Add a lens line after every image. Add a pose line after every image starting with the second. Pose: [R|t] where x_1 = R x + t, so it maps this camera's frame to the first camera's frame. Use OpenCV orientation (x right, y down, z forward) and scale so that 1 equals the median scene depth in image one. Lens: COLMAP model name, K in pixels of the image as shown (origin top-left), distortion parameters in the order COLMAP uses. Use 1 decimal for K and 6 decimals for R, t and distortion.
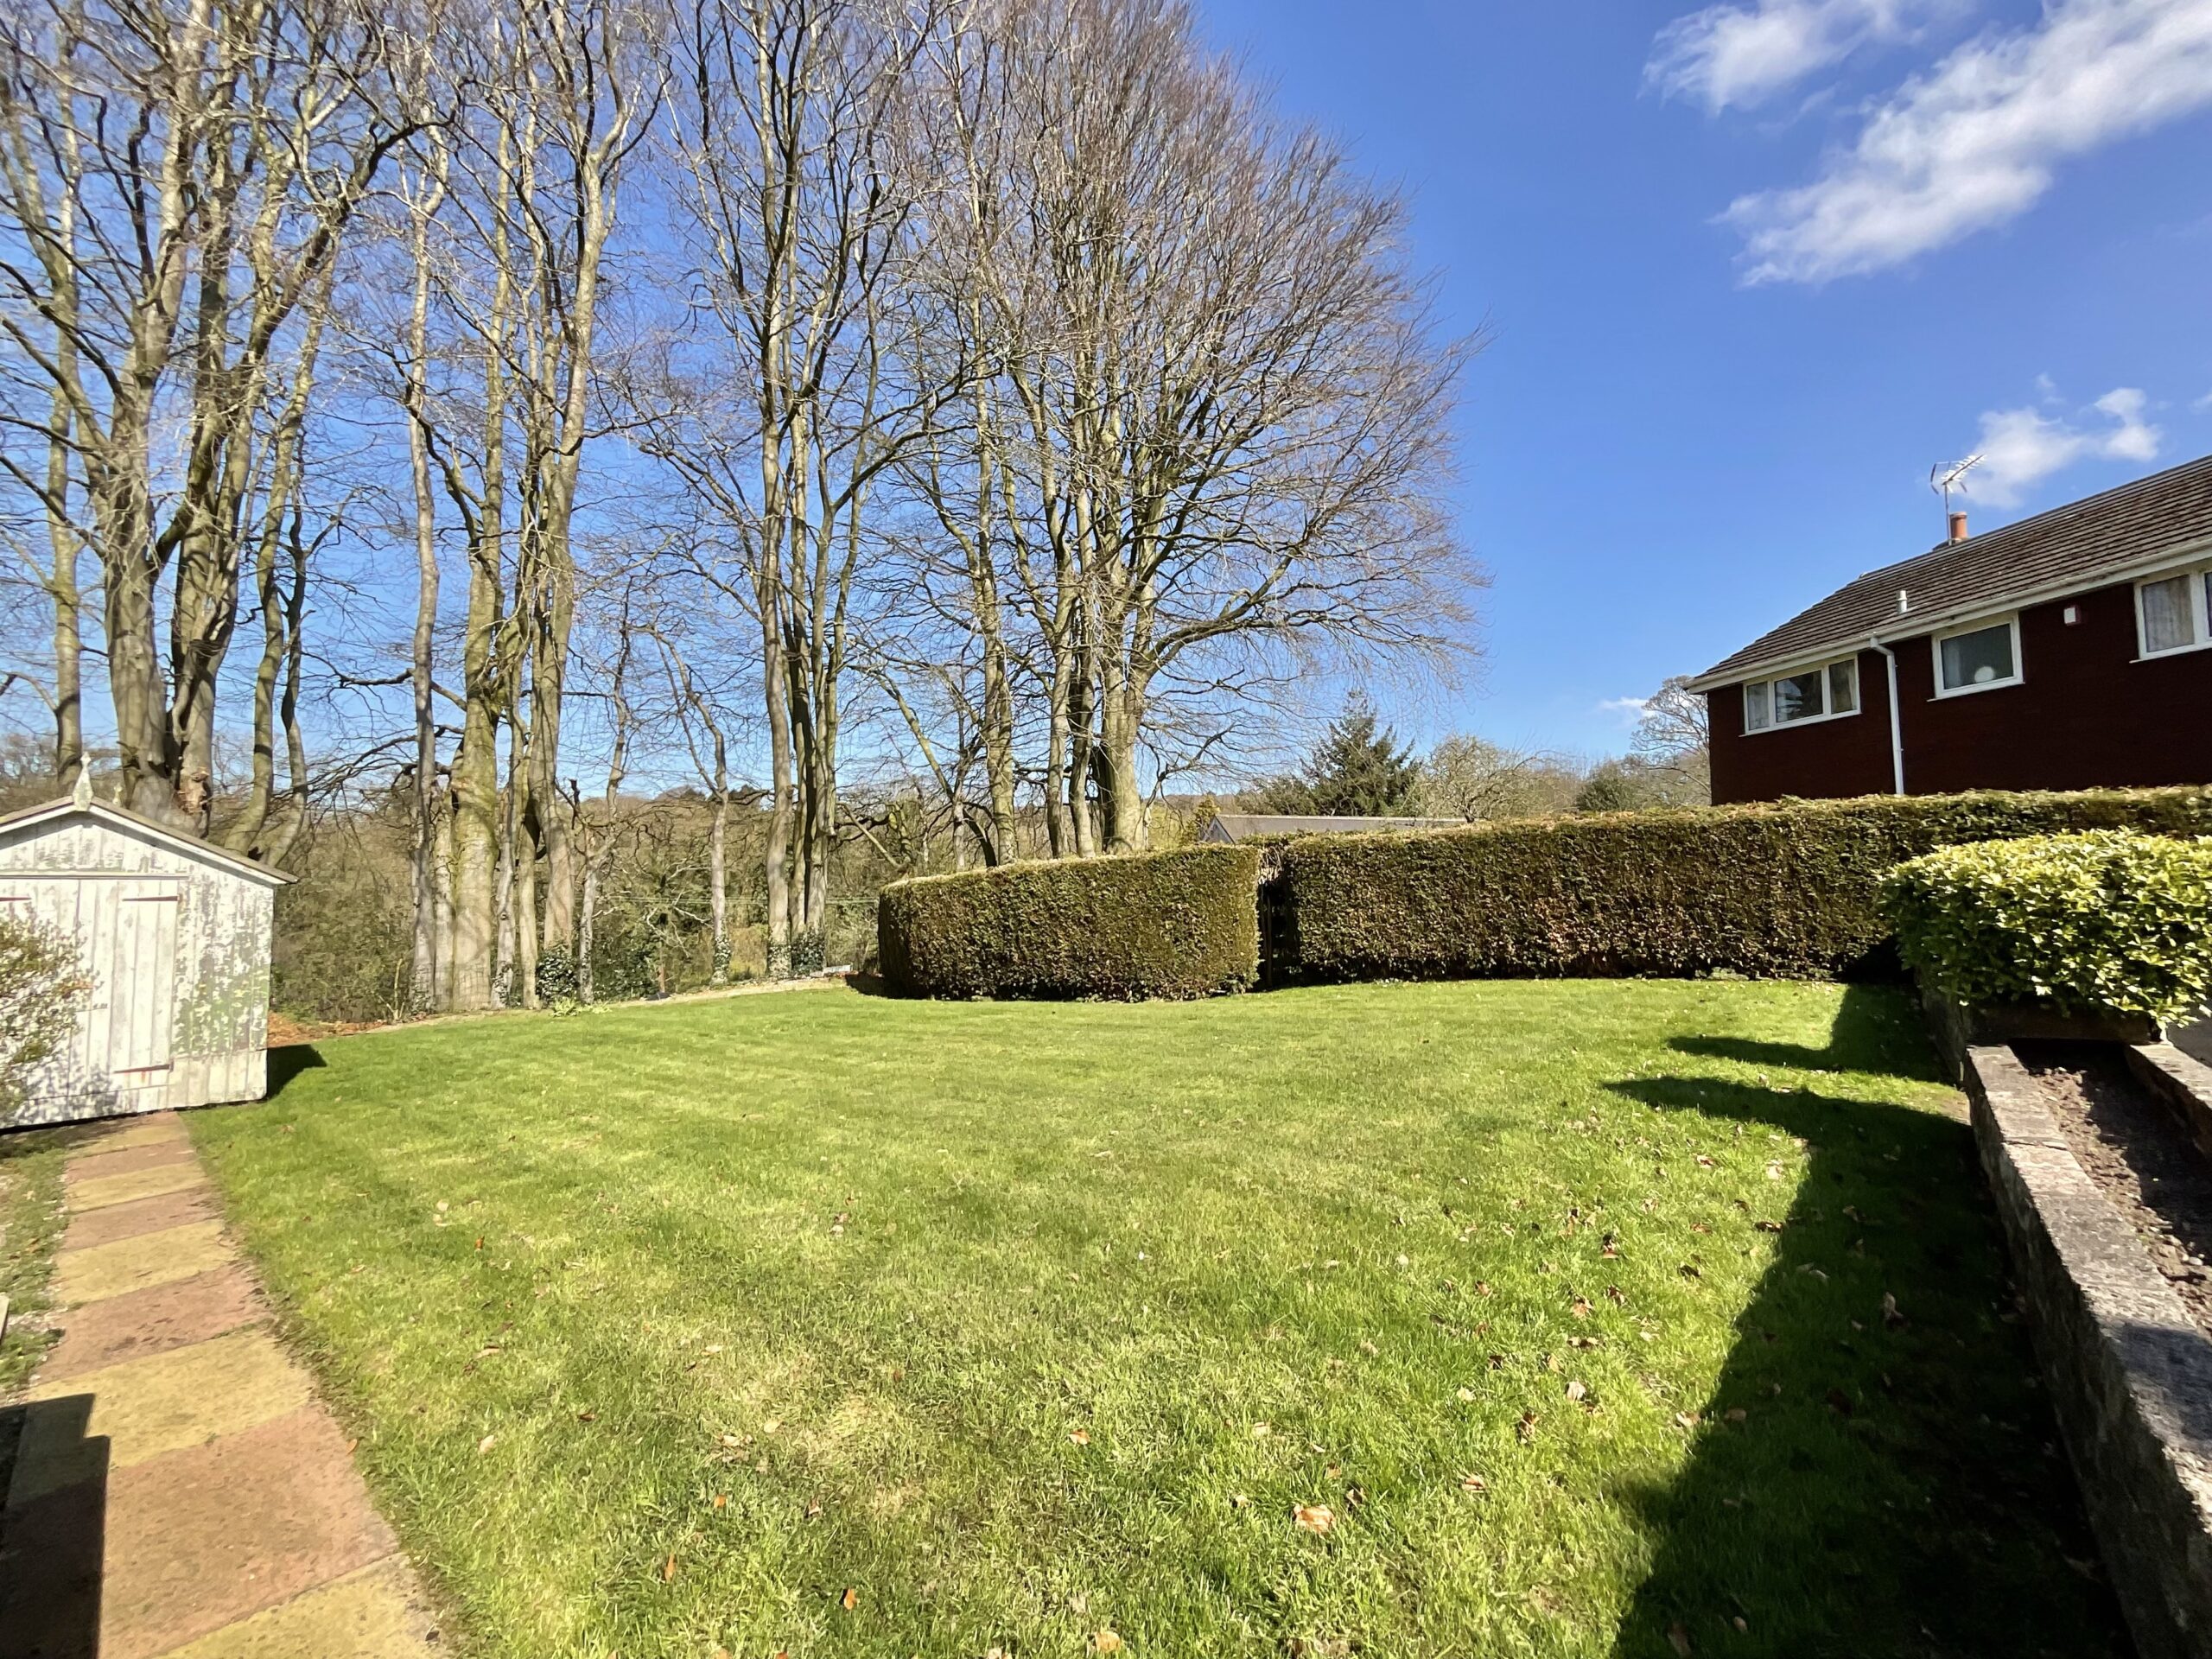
lens RADIAL K [[899.2, 0, 1106.0], [0, 899.2, 829.5], [0, 0, 1]] dist [-0.001834, 0.000026]
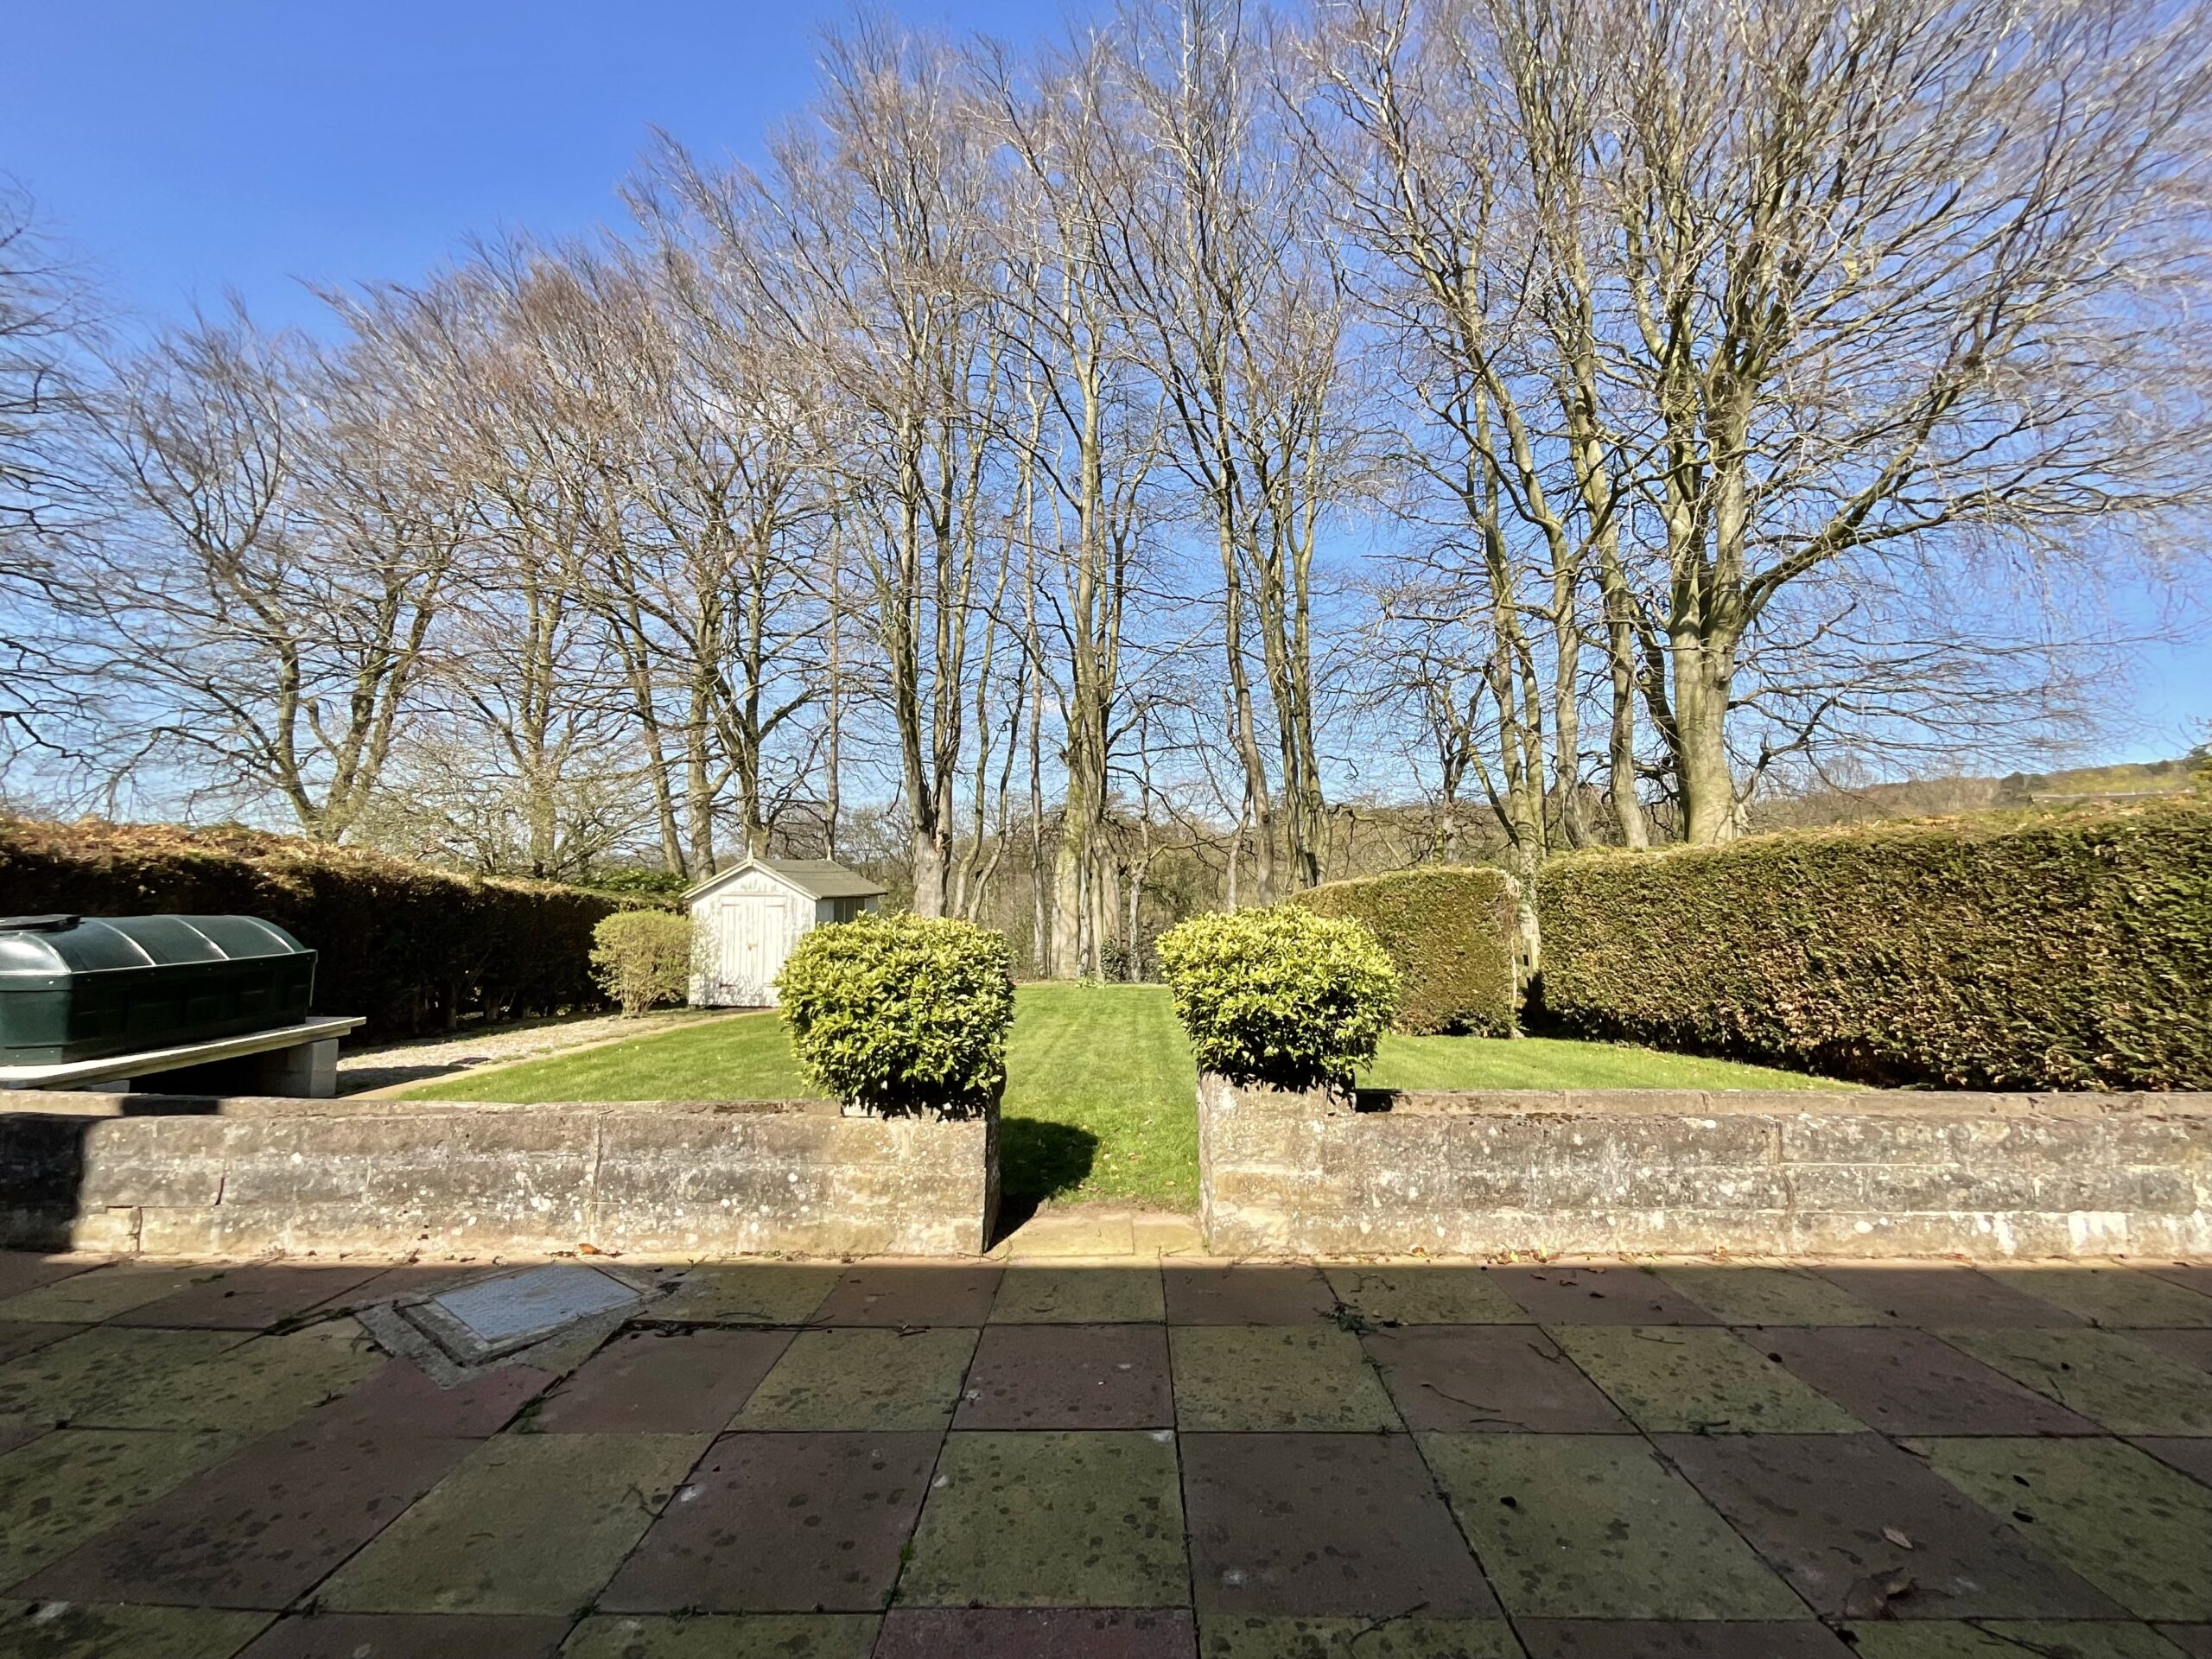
lens RADIAL K [[899.2, 0, 1106.0], [0, 899.2, 829.5], [0, 0, 1]] dist [-0.001834, 0.000026]
pose [[0.629757, -0.038027, -0.775861, 0.688041], [0.040917, 0.999038, -0.015754, -0.024065], [0.775714, -0.021824, 0.630707, 0.180988]]
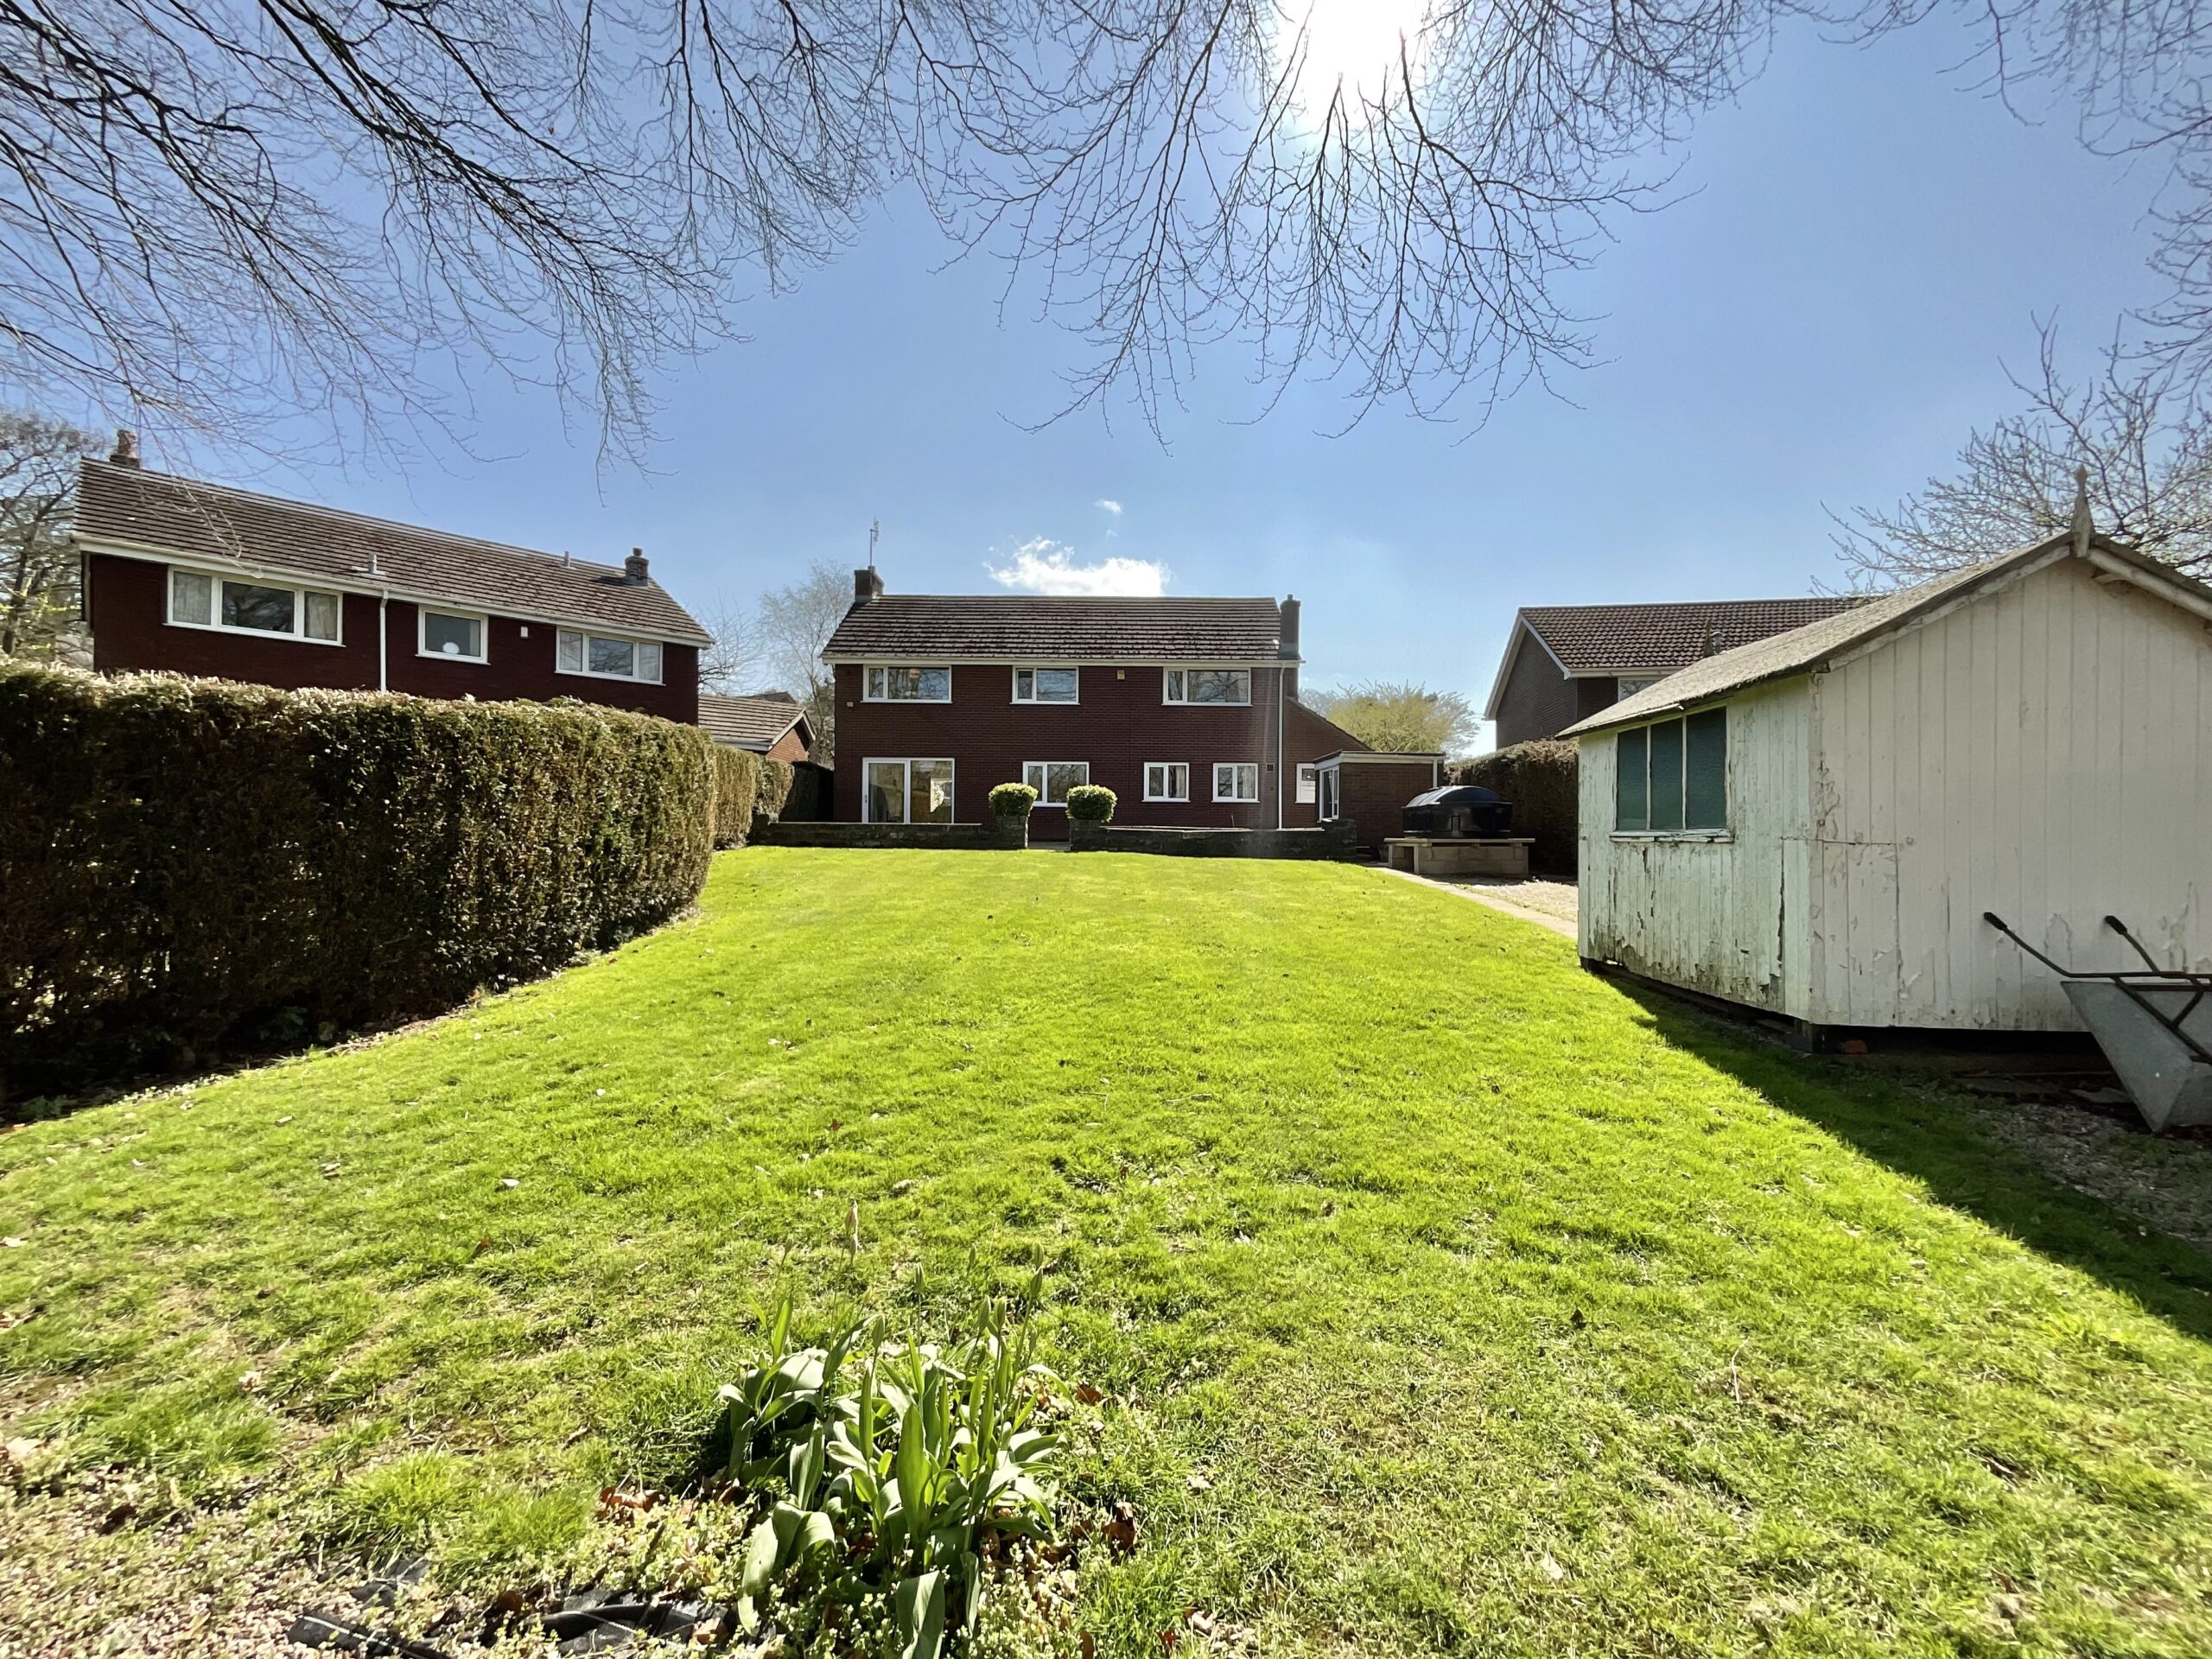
lens RADIAL K [[895.8, 0, 1106.0], [0, 895.8, 829.5], [0, 0, 1]] dist [0.000419, 0.000594]
pose [[-0.644610, 0.004220, 0.764500, -0.925182], [-0.046280, 0.997935, -0.044531, 0.154499], [-0.763109, -0.064087, -0.643084, 1.391826]]
